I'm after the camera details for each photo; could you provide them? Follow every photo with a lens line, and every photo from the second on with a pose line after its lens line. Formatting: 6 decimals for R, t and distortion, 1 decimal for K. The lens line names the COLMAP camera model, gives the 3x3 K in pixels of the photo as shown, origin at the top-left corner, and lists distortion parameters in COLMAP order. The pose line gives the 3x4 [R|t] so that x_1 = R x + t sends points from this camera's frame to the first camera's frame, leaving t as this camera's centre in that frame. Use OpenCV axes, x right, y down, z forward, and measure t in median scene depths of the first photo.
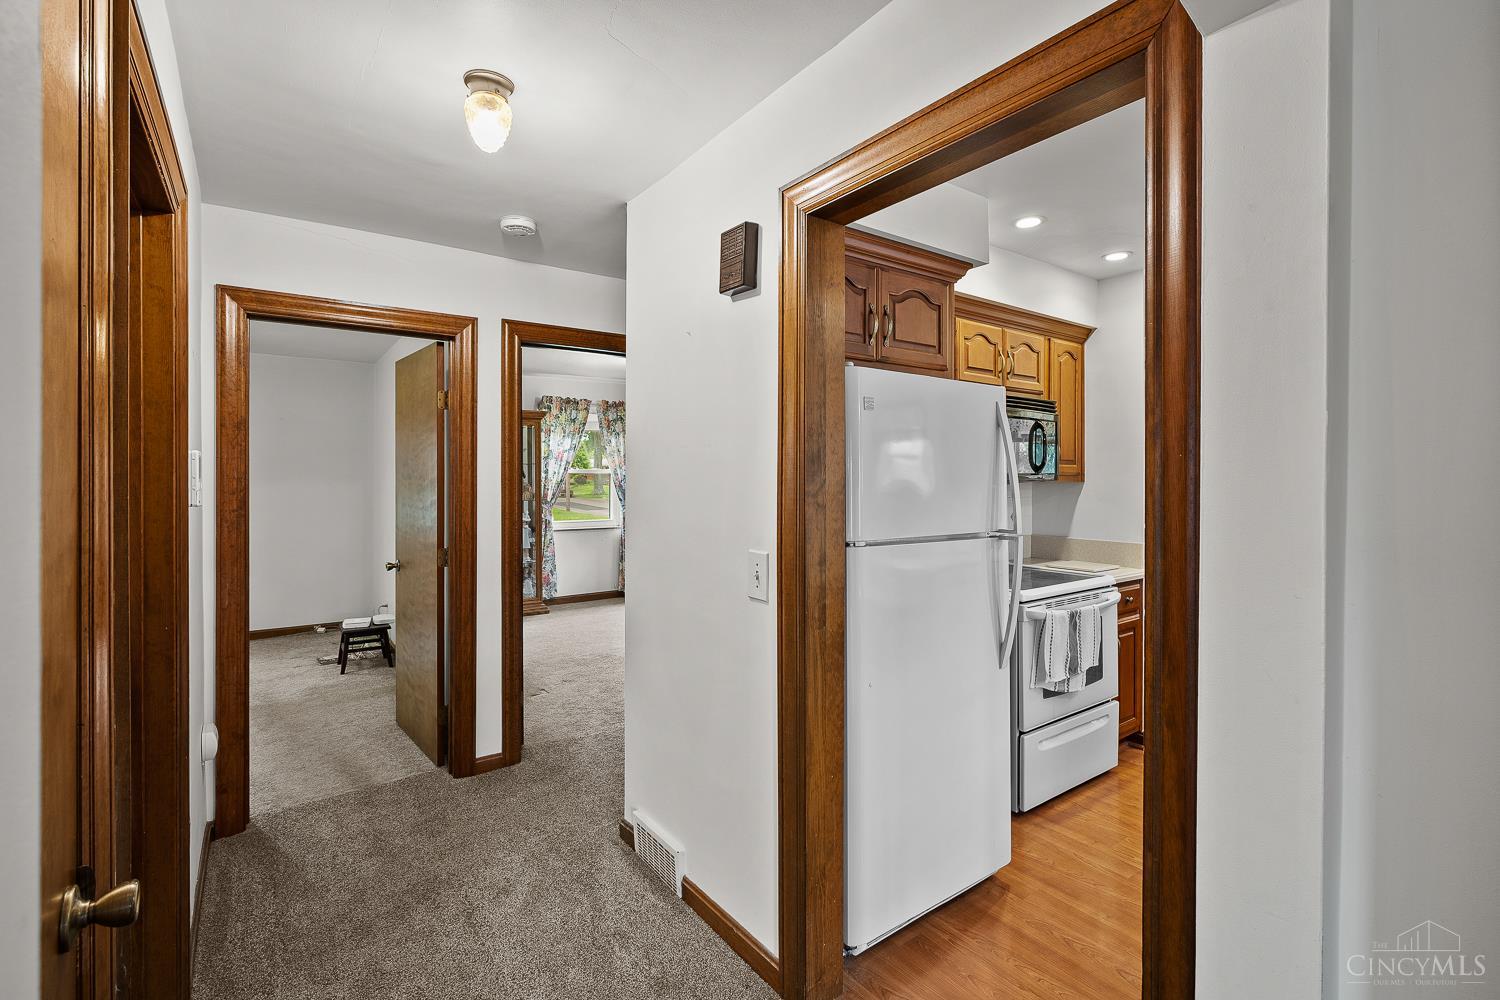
lens RADIAL K [[678.1, 0, 752.6], [0, 678.1, 475.2], [0, 0, 1]] dist [0.000108, 0.000010]
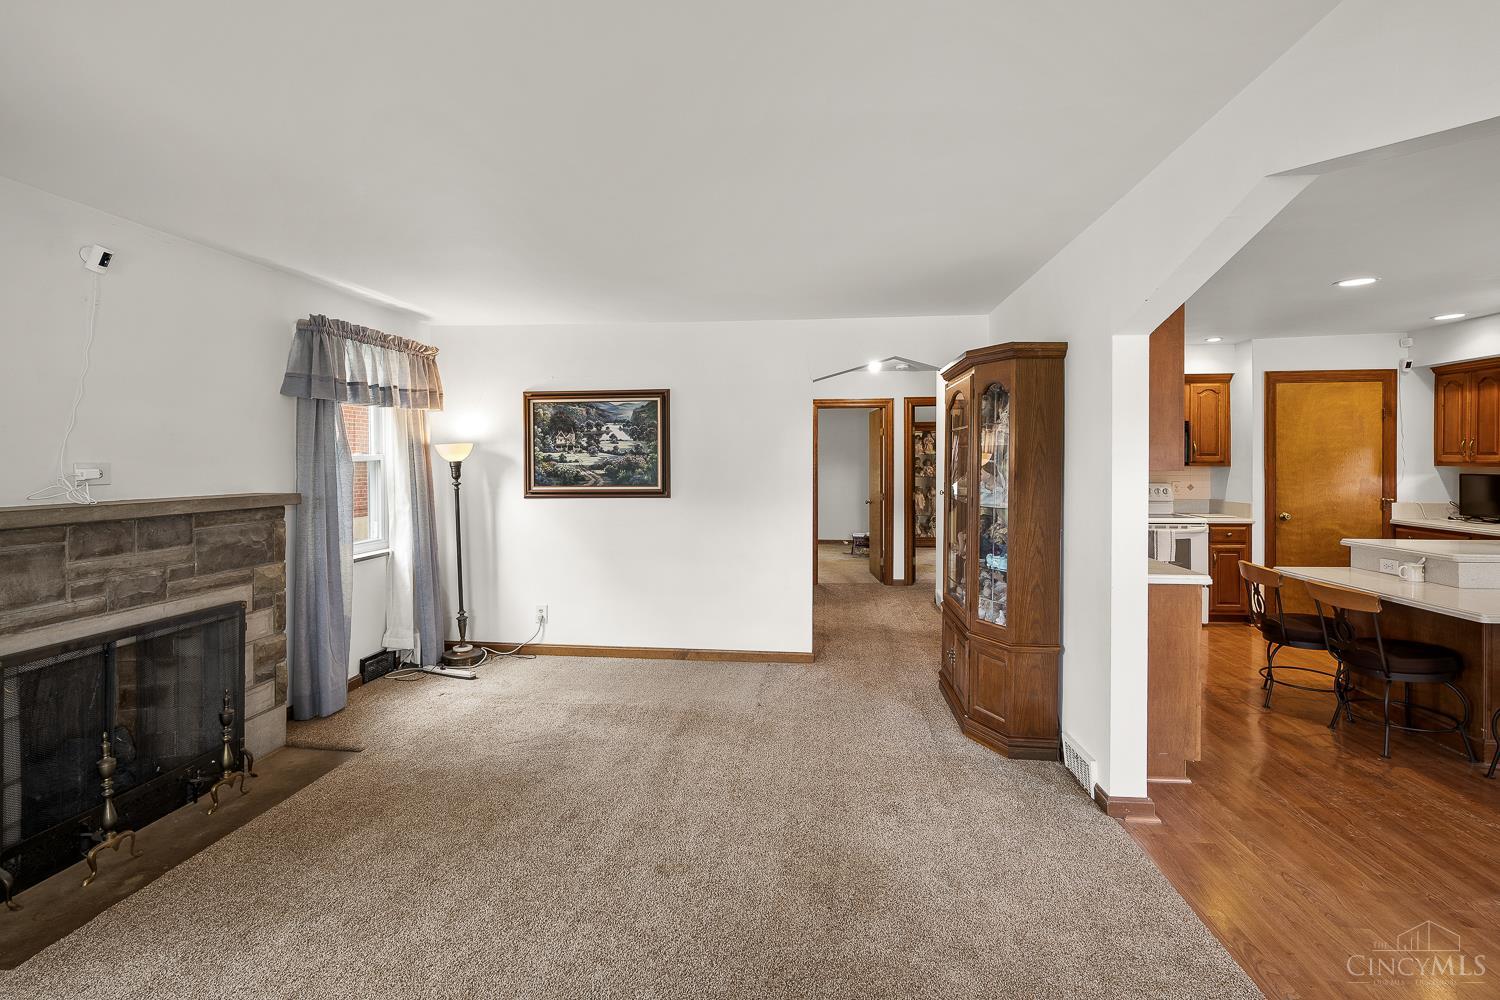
lens RADIAL K [[667.2, 0, 750.0], [0, 667.2, 500.0], [0, 0, 1]] dist [-0.000700, -0.000021]
pose [[0.737061, 0.036290, -0.674852, 0.712358], [-0.000423, 0.998582, 0.053237, 0.005504], [0.675827, -0.038954, 0.736031, -0.953347]]
